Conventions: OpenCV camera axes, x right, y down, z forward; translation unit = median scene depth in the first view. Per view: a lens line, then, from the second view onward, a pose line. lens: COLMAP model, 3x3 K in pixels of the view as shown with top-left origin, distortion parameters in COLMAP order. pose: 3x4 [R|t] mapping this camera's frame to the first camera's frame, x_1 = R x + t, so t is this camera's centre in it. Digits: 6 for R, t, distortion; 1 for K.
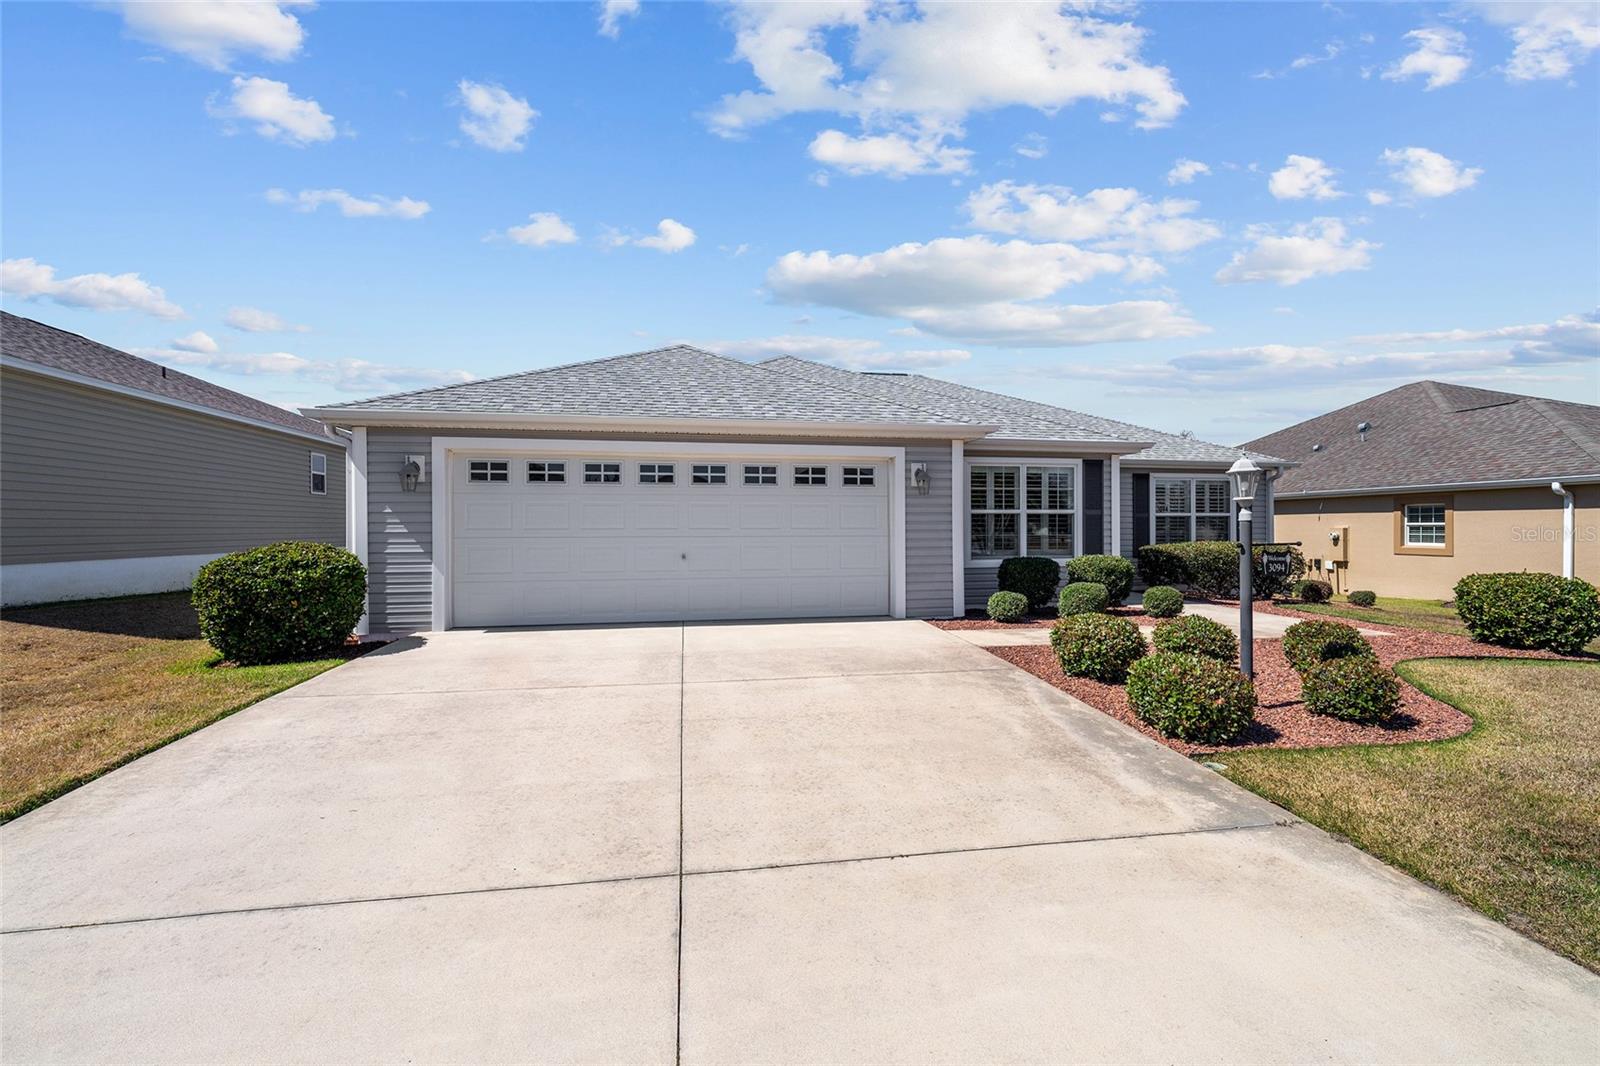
lens RADIAL K [[647.9, 0, 805.2], [0, 647.9, 525.9], [0, 0, 1]] dist [-0.000478, -0.000048]
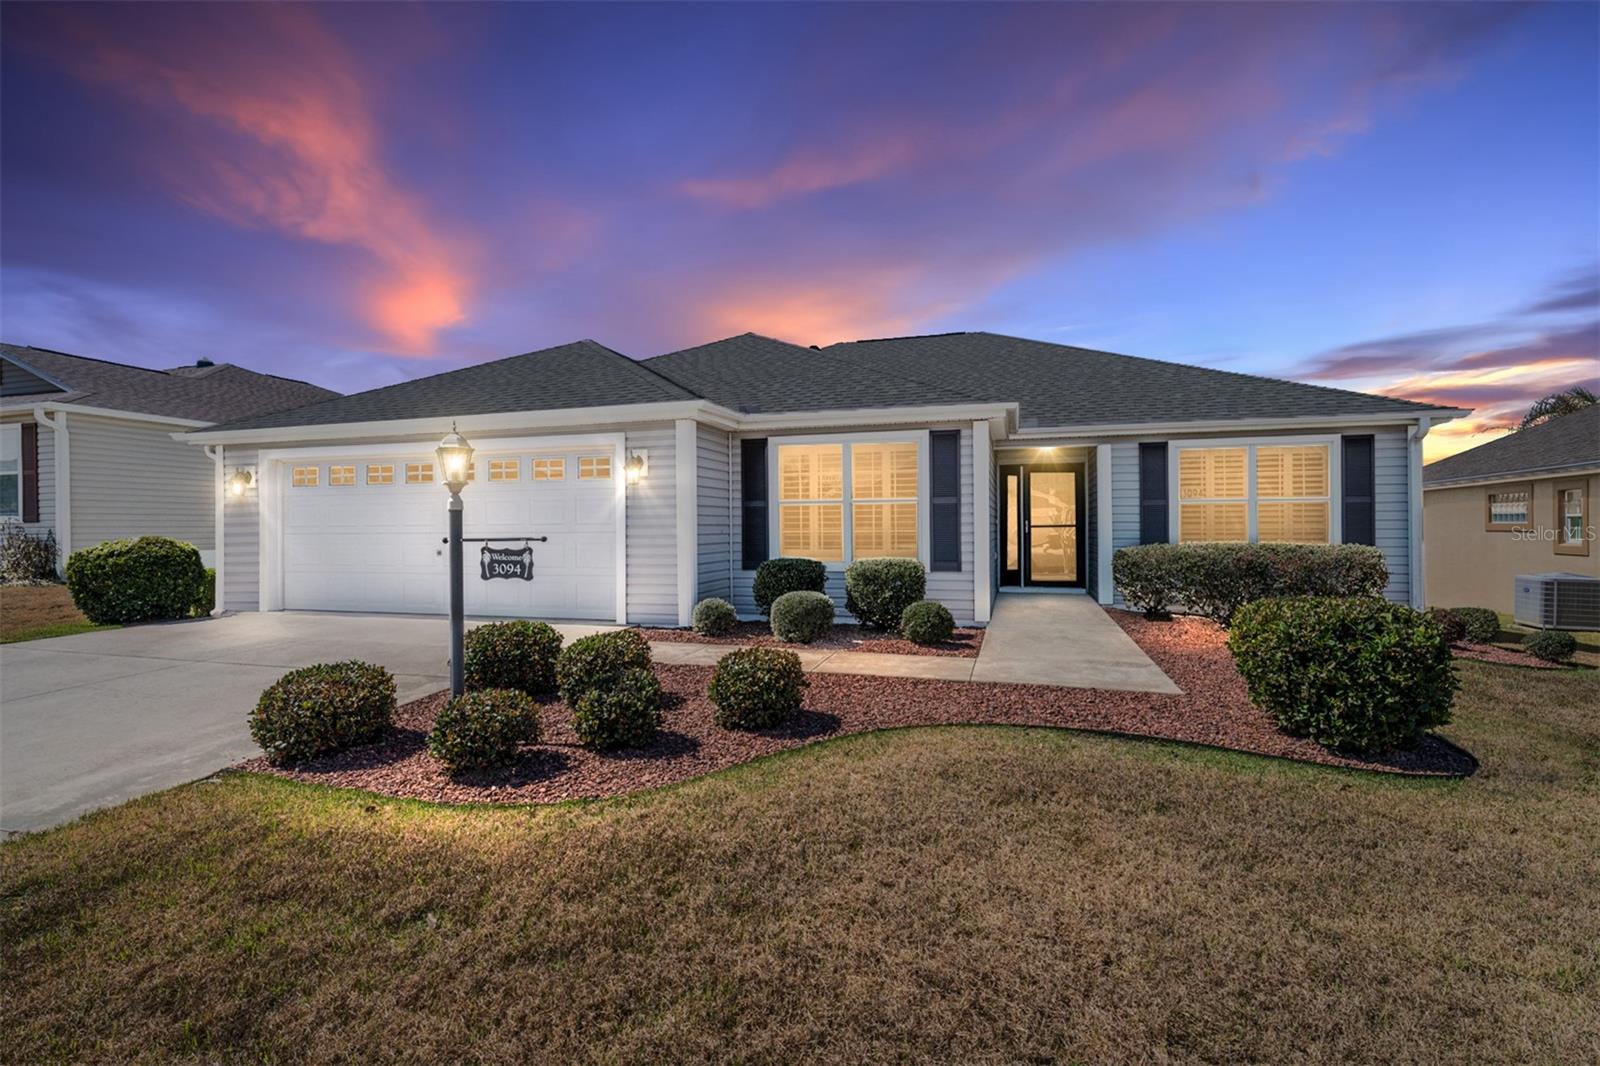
lens RADIAL K [[726.3, 0, 800.0], [0, 726.3, 533.0], [0, 0, 1]] dist [0.002946, 0.000200]
pose [[0.893144, -0.000824, -0.449770, 0.935064], [0.006224, 0.999925, 0.010528, 0.008735], [0.449728, -0.012203, 0.893082, 0.242254]]
